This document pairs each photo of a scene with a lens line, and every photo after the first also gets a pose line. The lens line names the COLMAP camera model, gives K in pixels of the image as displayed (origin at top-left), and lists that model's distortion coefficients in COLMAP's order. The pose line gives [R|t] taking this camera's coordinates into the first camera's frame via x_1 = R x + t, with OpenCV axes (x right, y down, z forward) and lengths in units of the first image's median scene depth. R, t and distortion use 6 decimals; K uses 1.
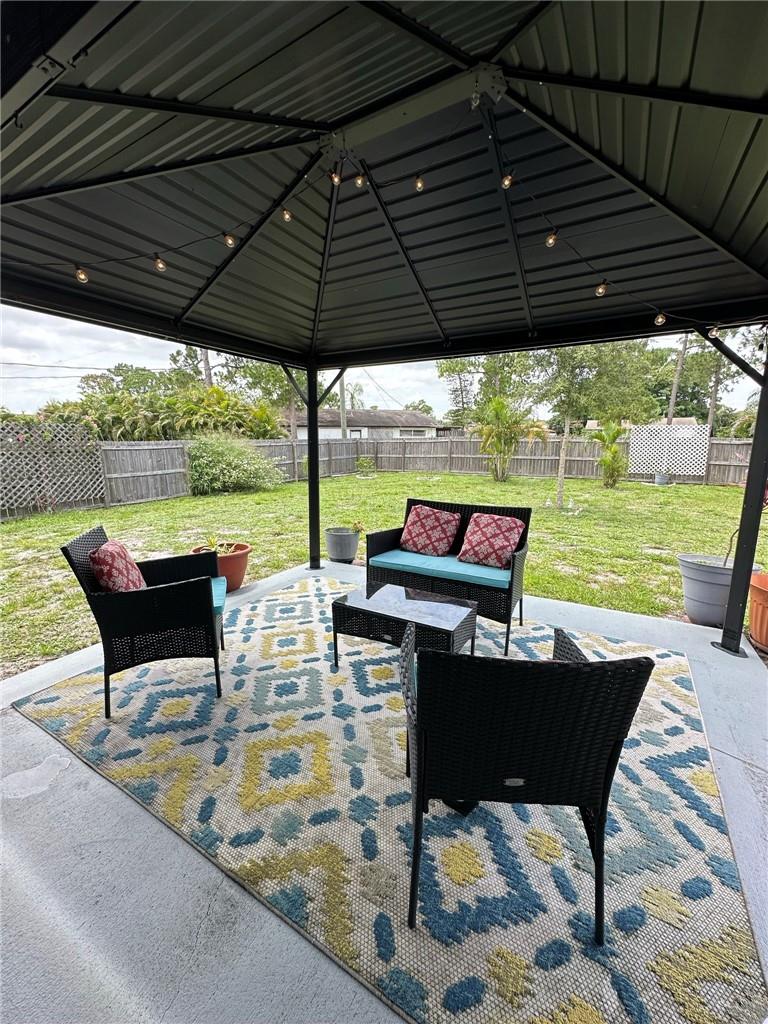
lens RADIAL K [[409.0, 0, 384.5], [0, 409.0, 512.1], [0, 0, 1]] dist [-0.002572, 0.000463]
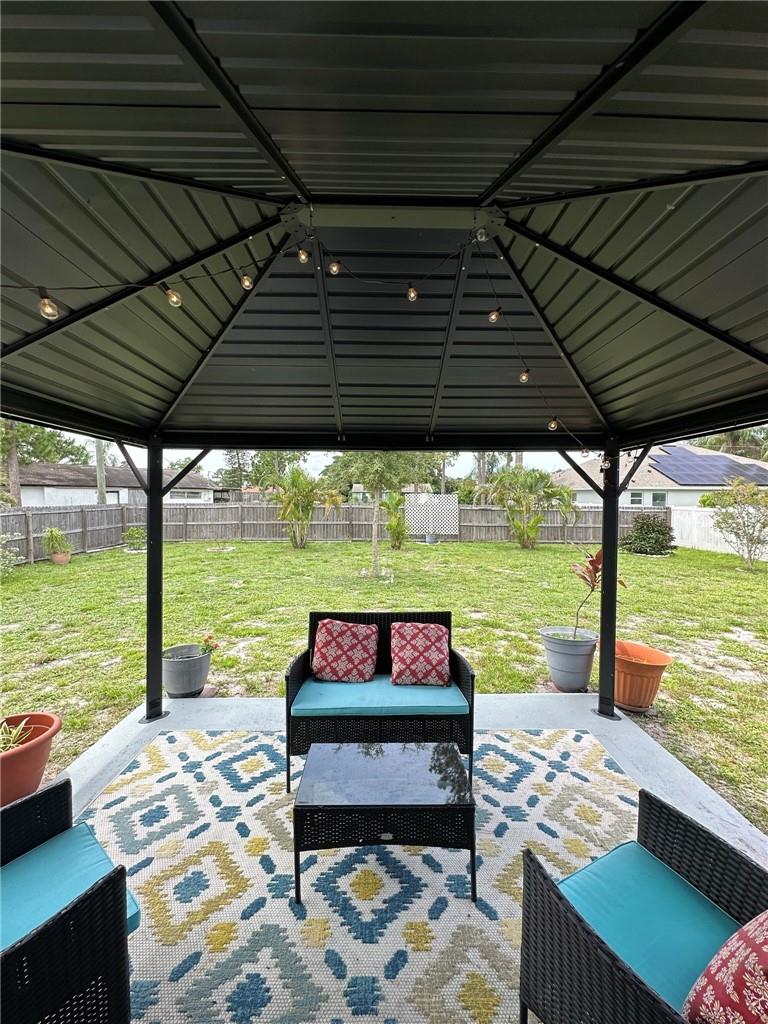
lens RADIAL K [[409.0, 0, 384.5], [0, 409.0, 512.1], [0, 0, 1]] dist [-0.002572, 0.000463]
pose [[0.858020, -0.012776, 0.513457, -0.259546], [0.086259, 0.989076, -0.119534, -0.132912], [-0.506321, 0.146853, 0.849749, 0.198637]]
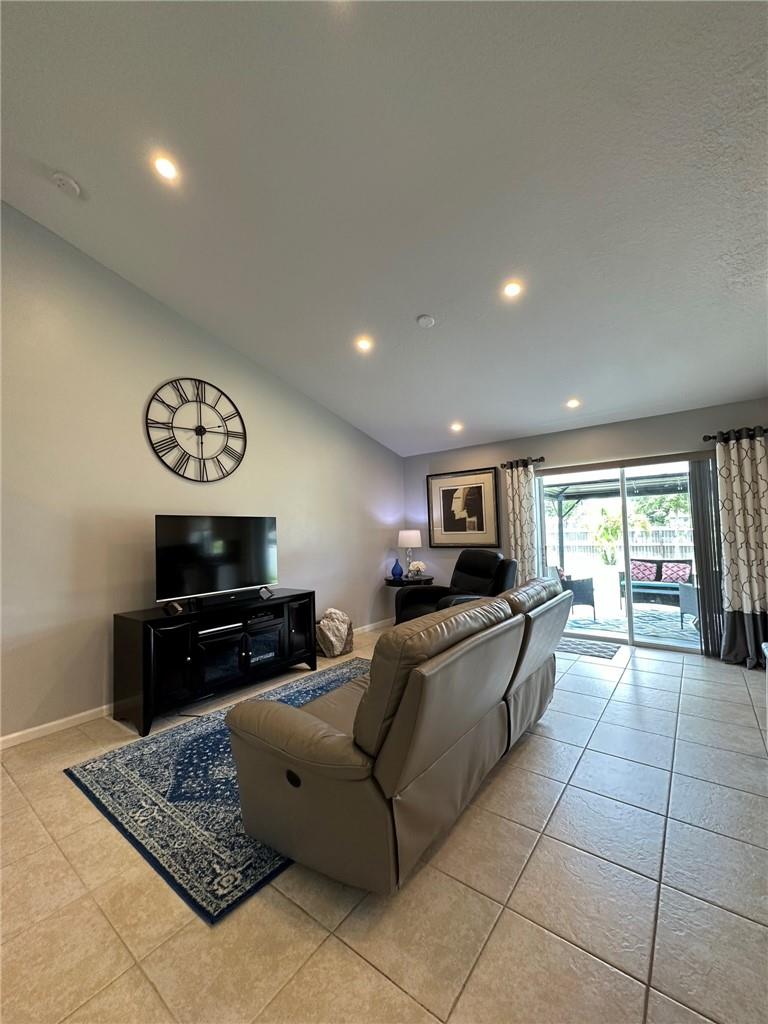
lens RADIAL K [[409.0, 0, 384.5], [0, 409.0, 512.1], [0, 0, 1]] dist [-0.002572, 0.000463]
pose [[0.990462, -0.034052, -0.133513, -1.017042], [0.003898, 0.975518, -0.219884, 0.221958], [0.137732, 0.217266, 0.966346, -1.500260]]
